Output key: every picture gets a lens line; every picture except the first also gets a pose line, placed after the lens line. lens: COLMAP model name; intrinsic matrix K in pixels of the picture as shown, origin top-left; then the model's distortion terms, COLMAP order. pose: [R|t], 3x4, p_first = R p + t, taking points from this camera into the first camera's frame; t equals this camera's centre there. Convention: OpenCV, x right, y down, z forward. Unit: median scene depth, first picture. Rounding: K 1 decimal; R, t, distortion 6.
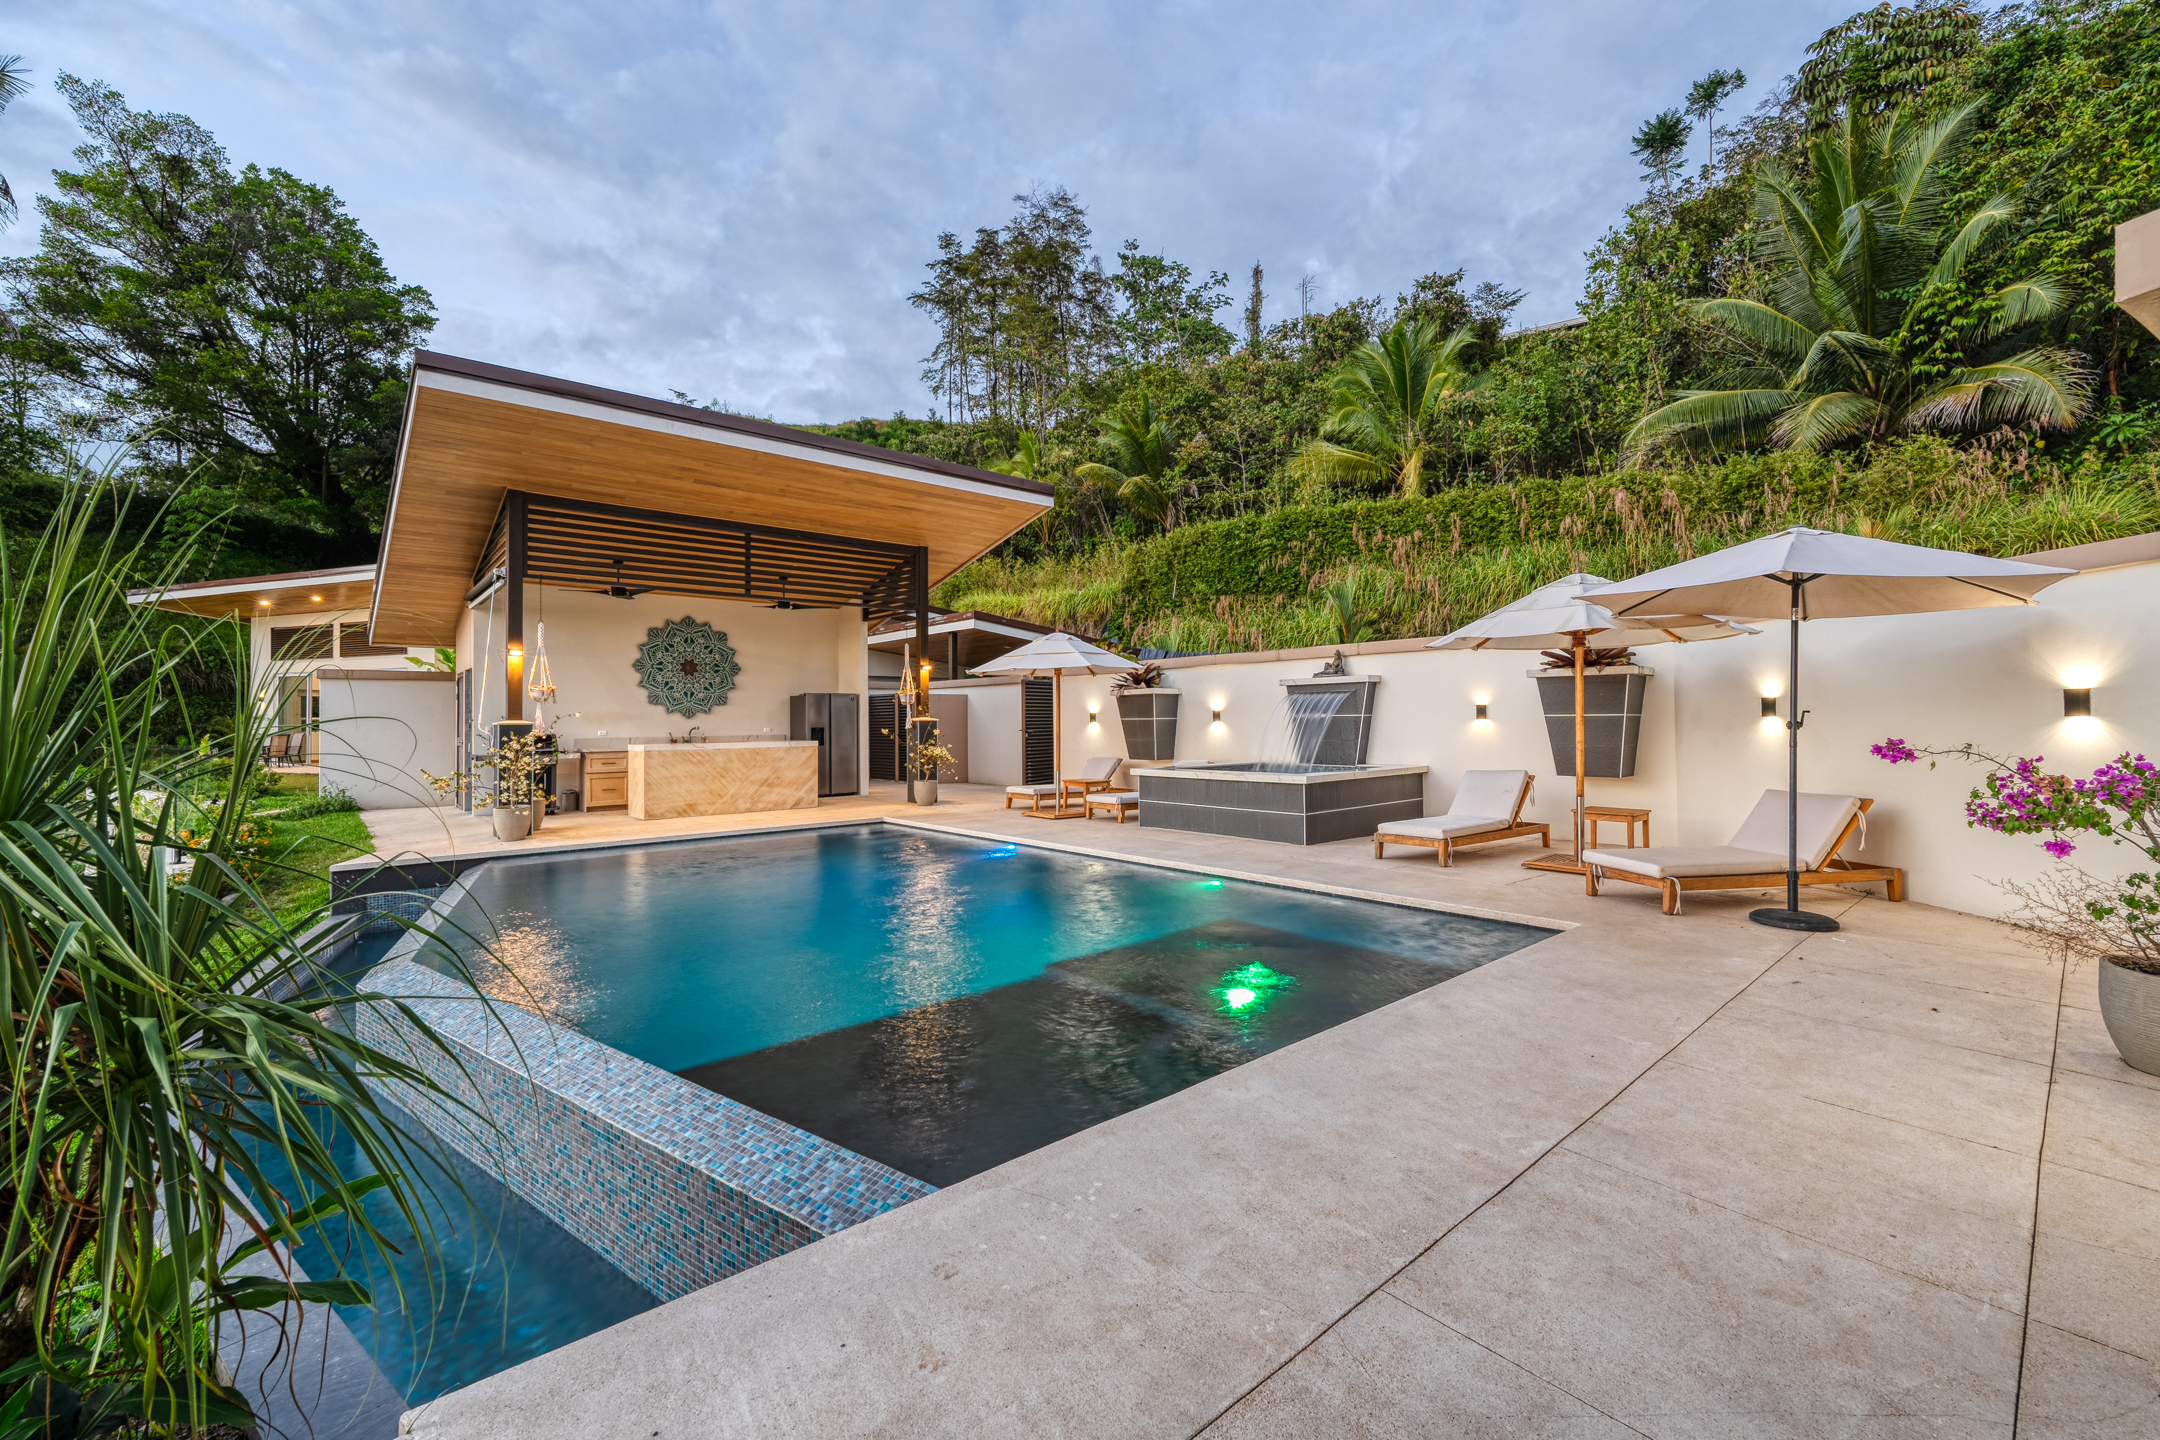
lens RADIAL K [[880.5, 0, 1088.4], [0, 880.5, 719.8], [0, 0, 1]] dist [0.001140, -0.000857]
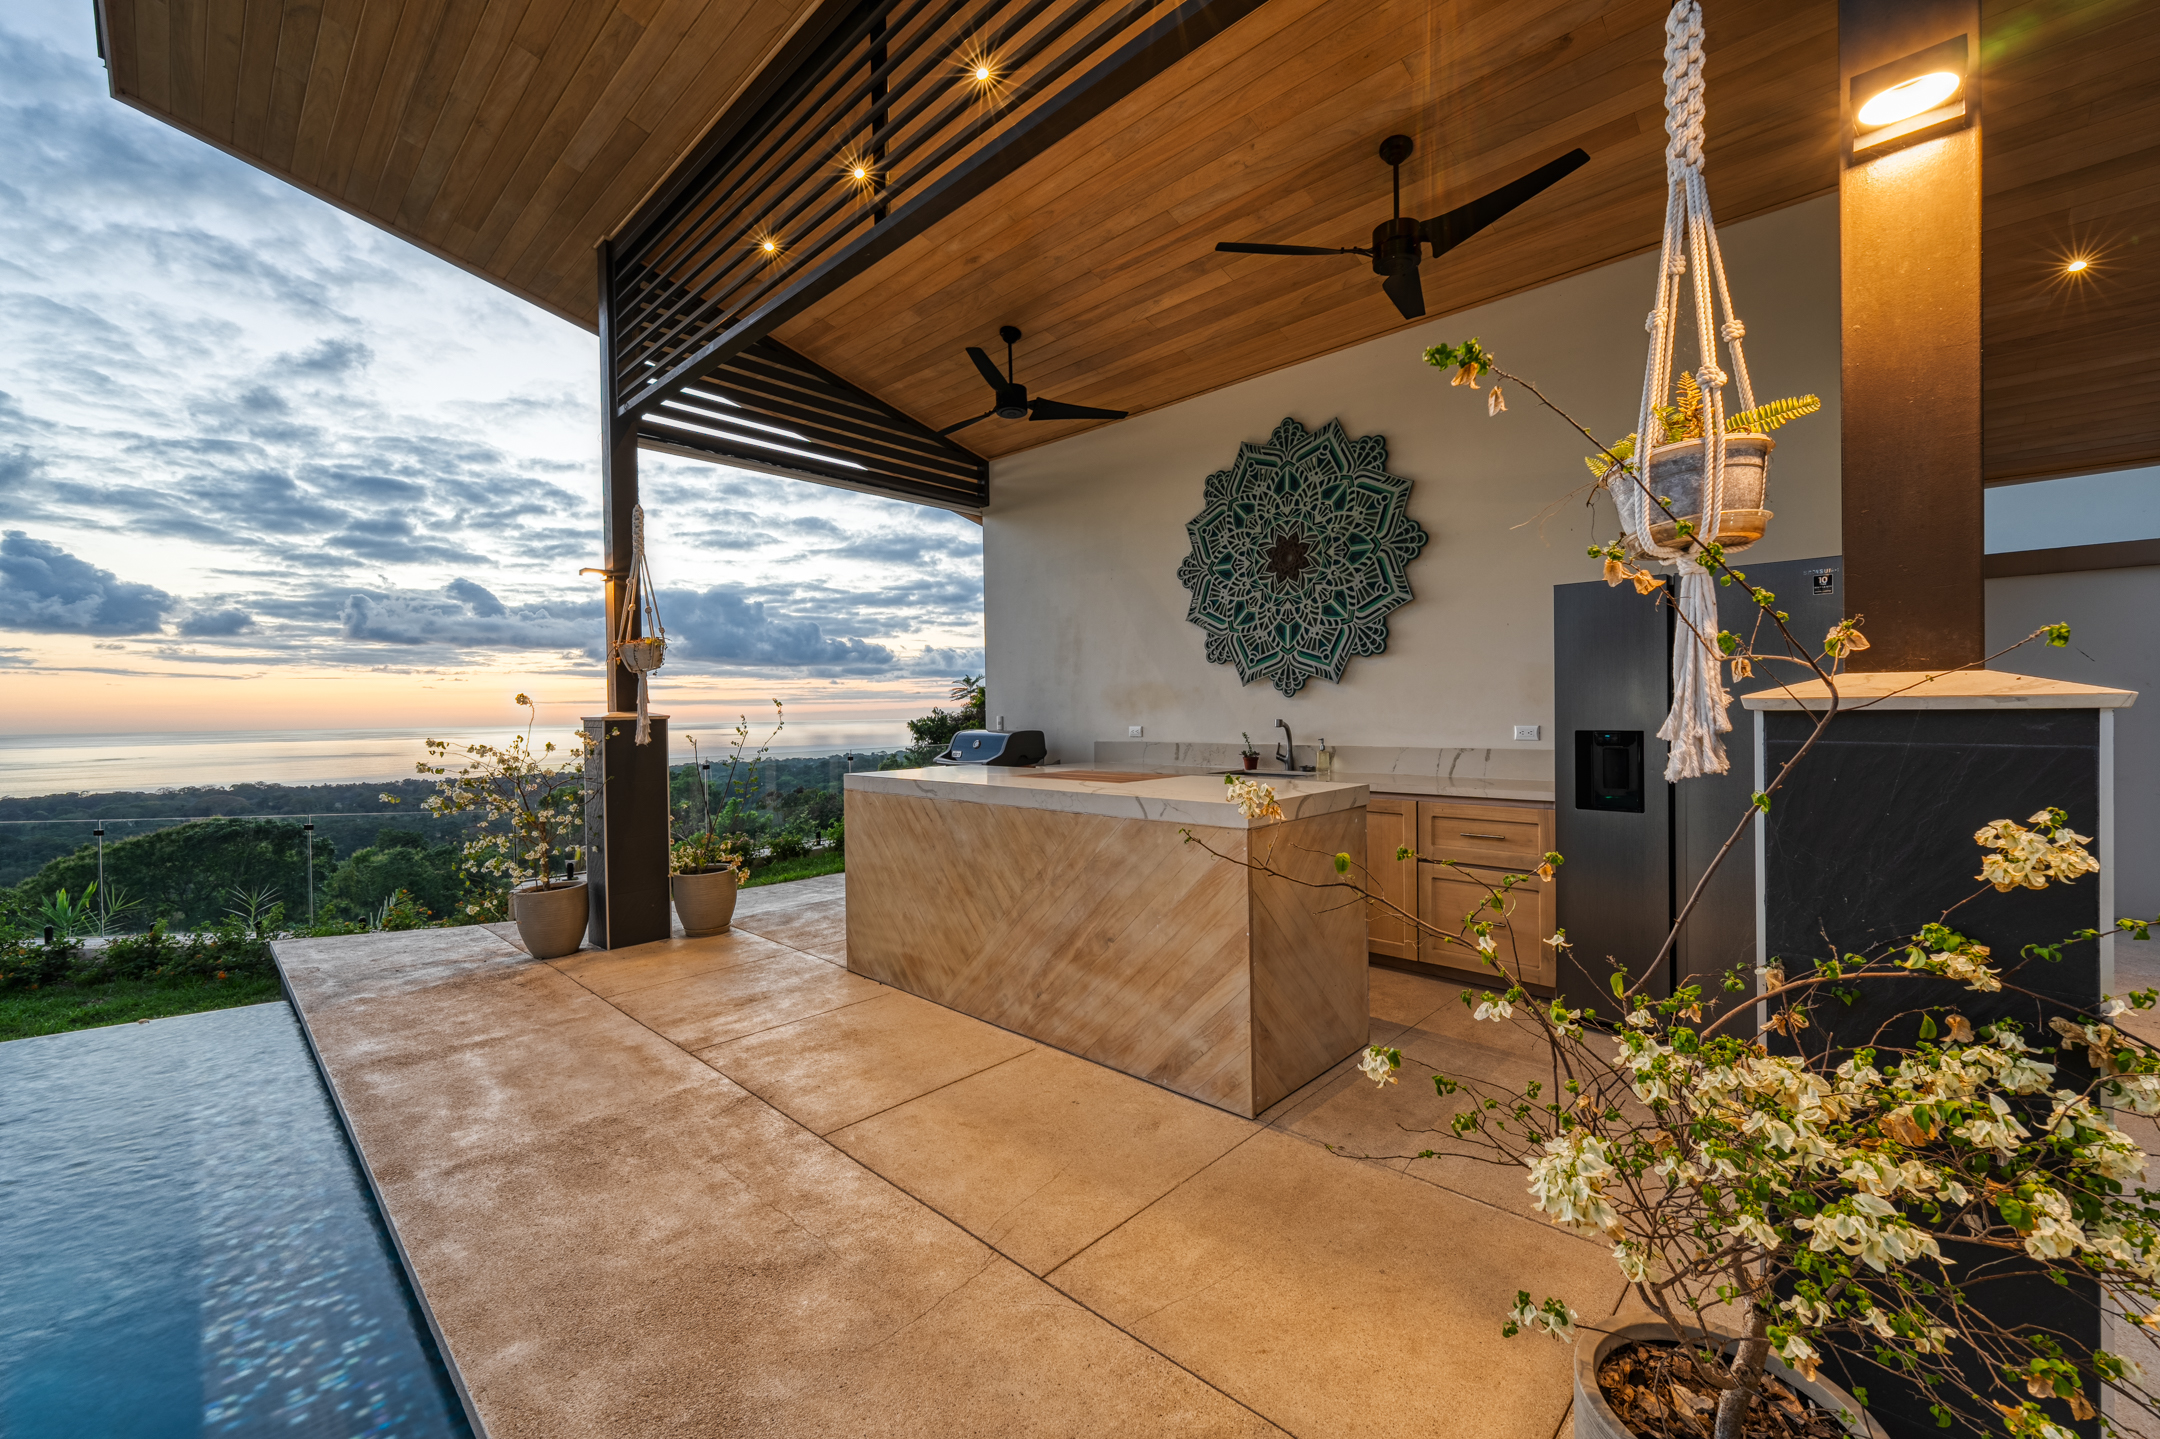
lens RADIAL K [[880.5, 0, 1084.7], [0, 880.5, 714.2], [0, 0, 1]] dist [0.001140, -0.000857]
pose [[0.096058, 0.014784, -0.995266, -0.096837], [0.017586, 0.999708, 0.016548, -0.001815], [0.995220, -0.019092, 0.095770, 0.900344]]
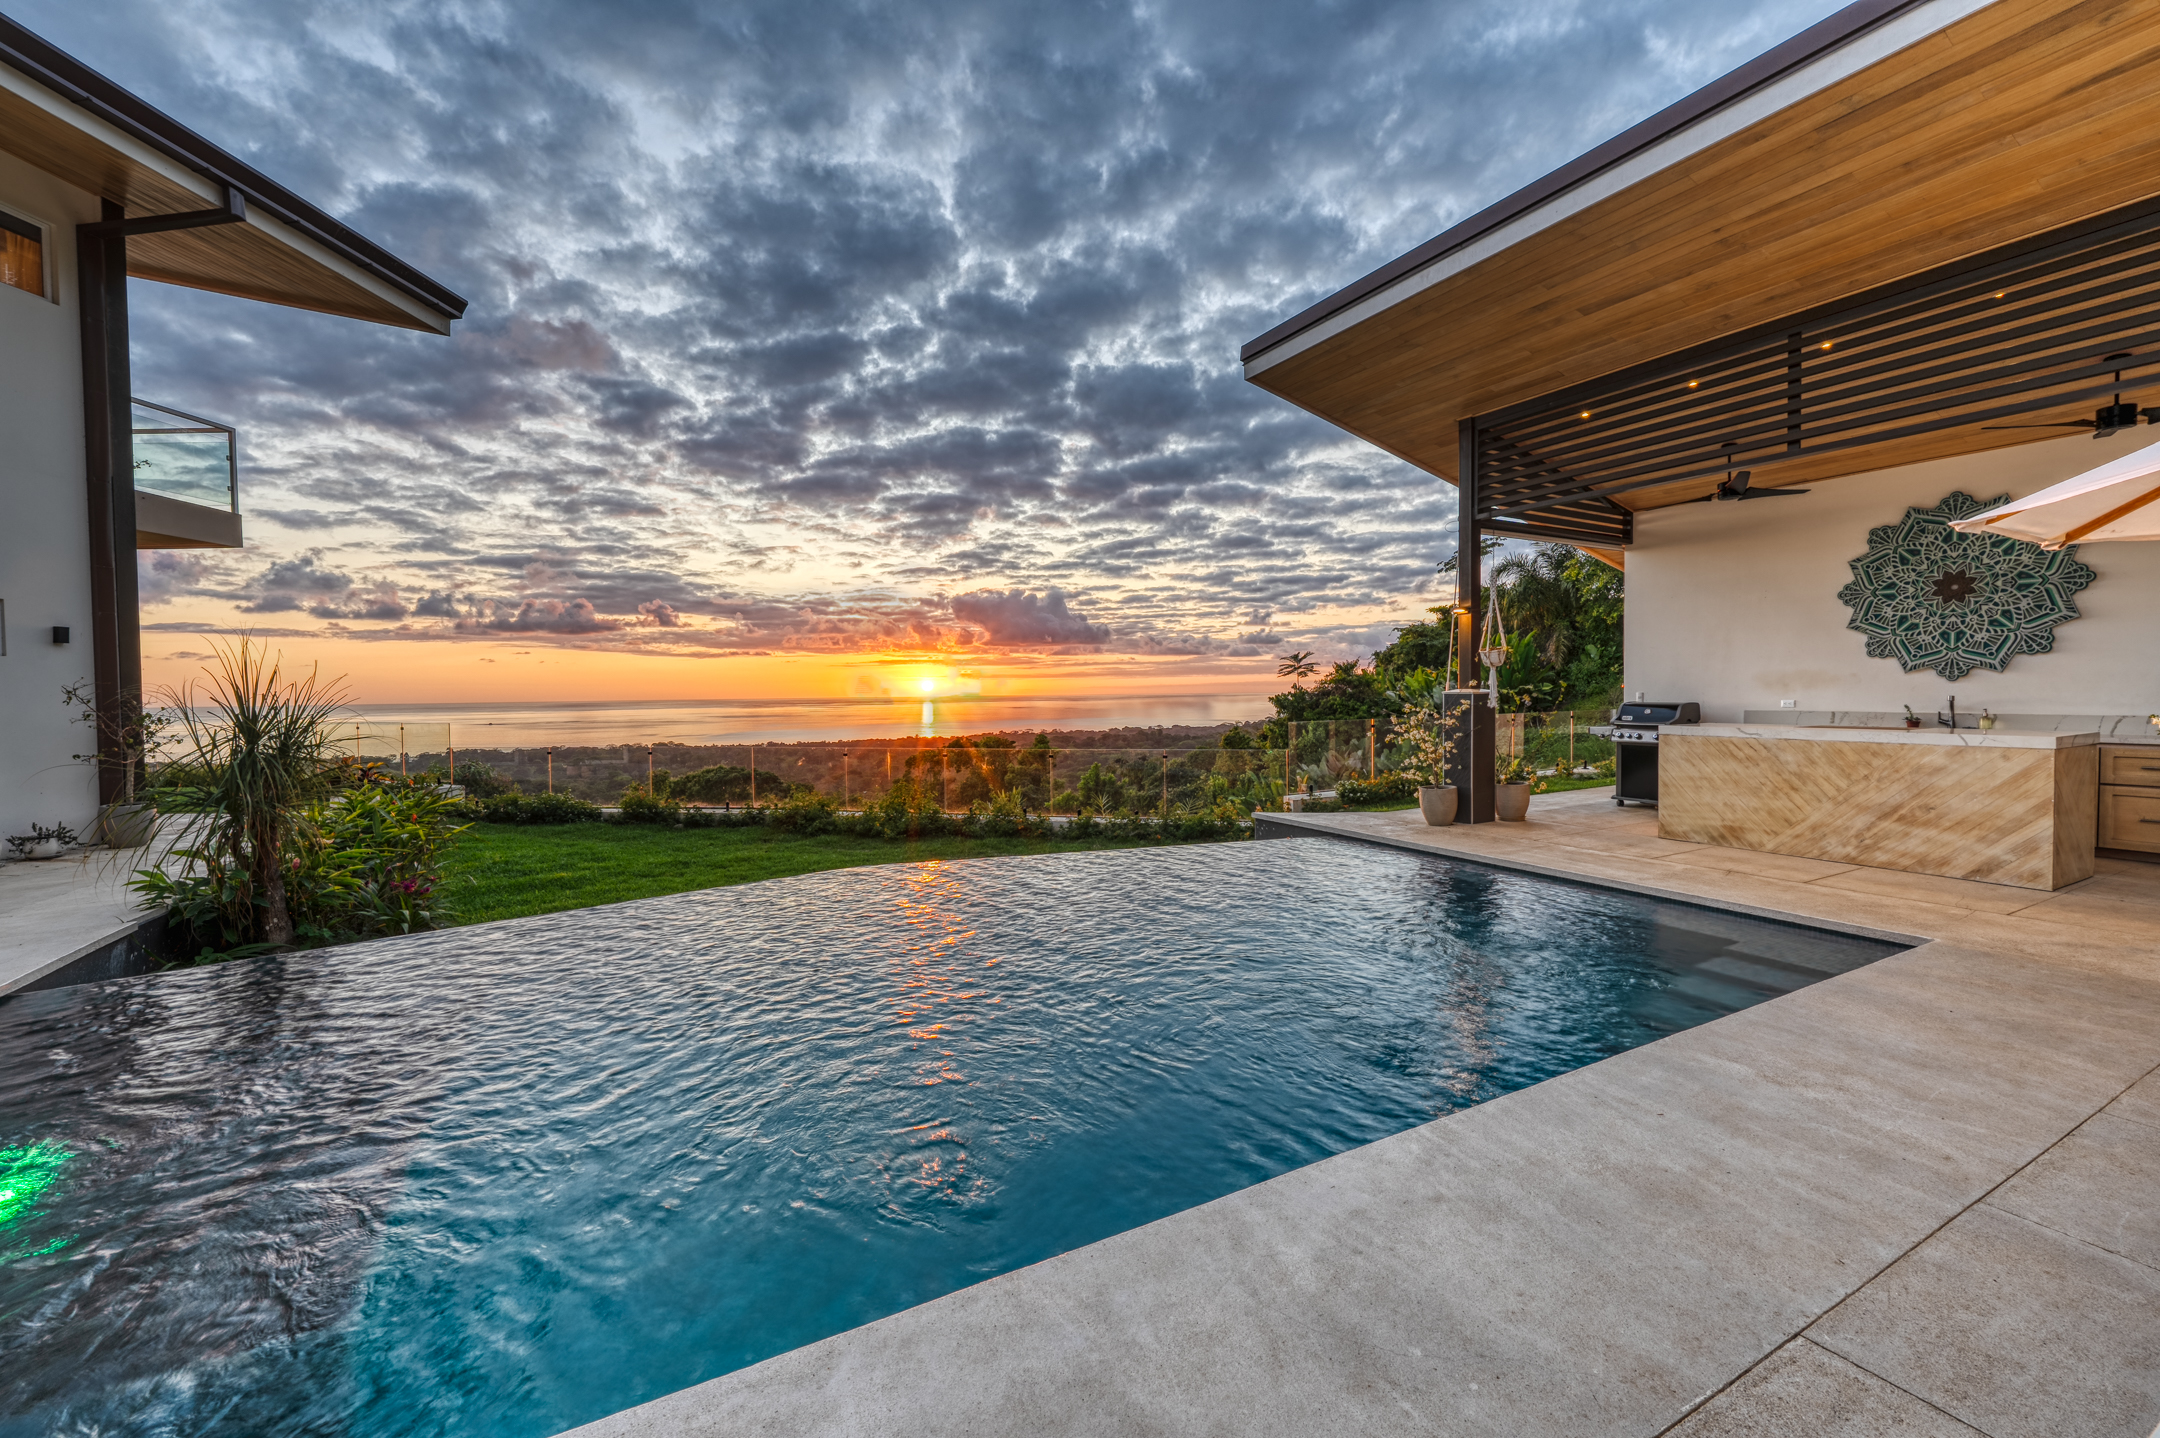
lens RADIAL K [[880.5, 0, 1071.6], [0, 880.5, 718.1], [0, 0, 1]] dist [0.001140, -0.000857]
pose [[-0.212853, 0.047823, -0.975913, 0.204768], [0.018332, 0.998821, 0.044947, -0.013036], [0.976912, -0.008323, -0.213479, 0.595218]]
